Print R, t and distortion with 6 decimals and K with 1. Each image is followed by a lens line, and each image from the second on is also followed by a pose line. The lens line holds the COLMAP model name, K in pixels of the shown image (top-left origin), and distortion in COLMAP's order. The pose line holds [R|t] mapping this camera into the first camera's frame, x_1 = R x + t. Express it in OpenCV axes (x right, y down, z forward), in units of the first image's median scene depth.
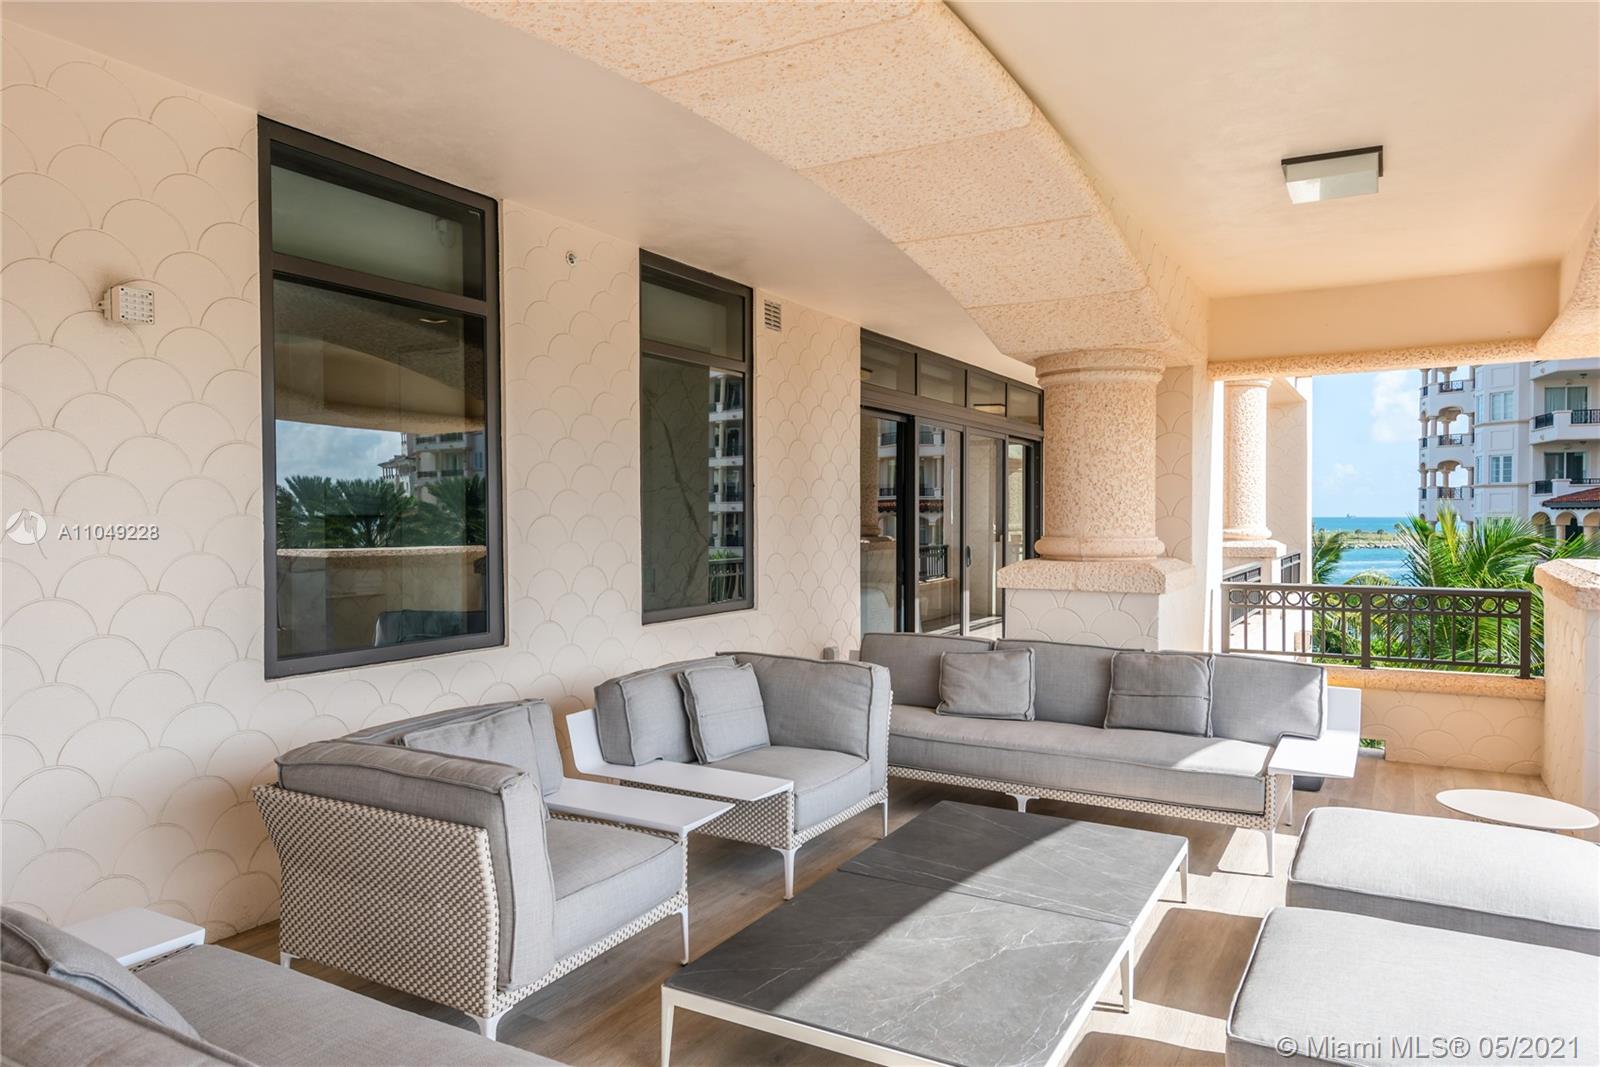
lens RADIAL K [[1063.4, 0, 800.0], [0, 1063.4, 533.5], [0, 0, 1]] dist [0.000216, 0.000037]
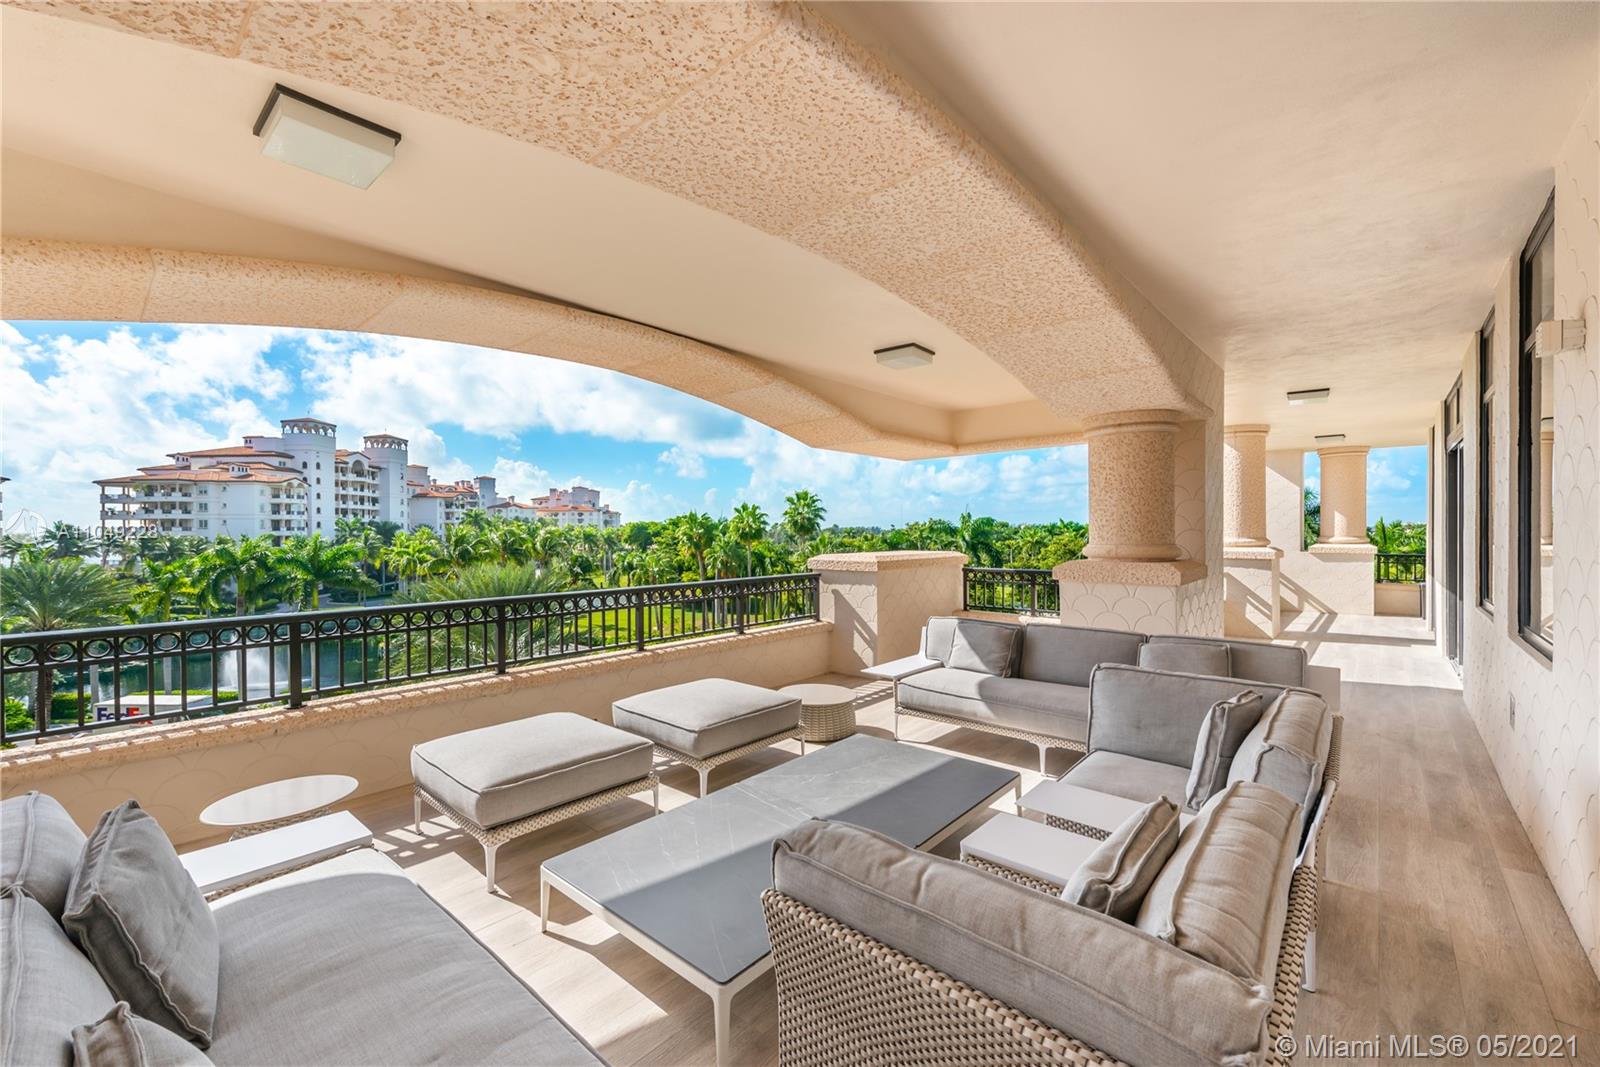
lens RADIAL K [[676.4, 0, 800.0], [0, 676.4, 533.5], [0, 0, 1]] dist [0.000109, 0.000004]
pose [[-0.976472, 0.004362, 0.215601, -0.011549], [0.010303, 0.999597, 0.026441, -0.054090], [-0.215399, 0.028040, -0.976123, 2.123350]]
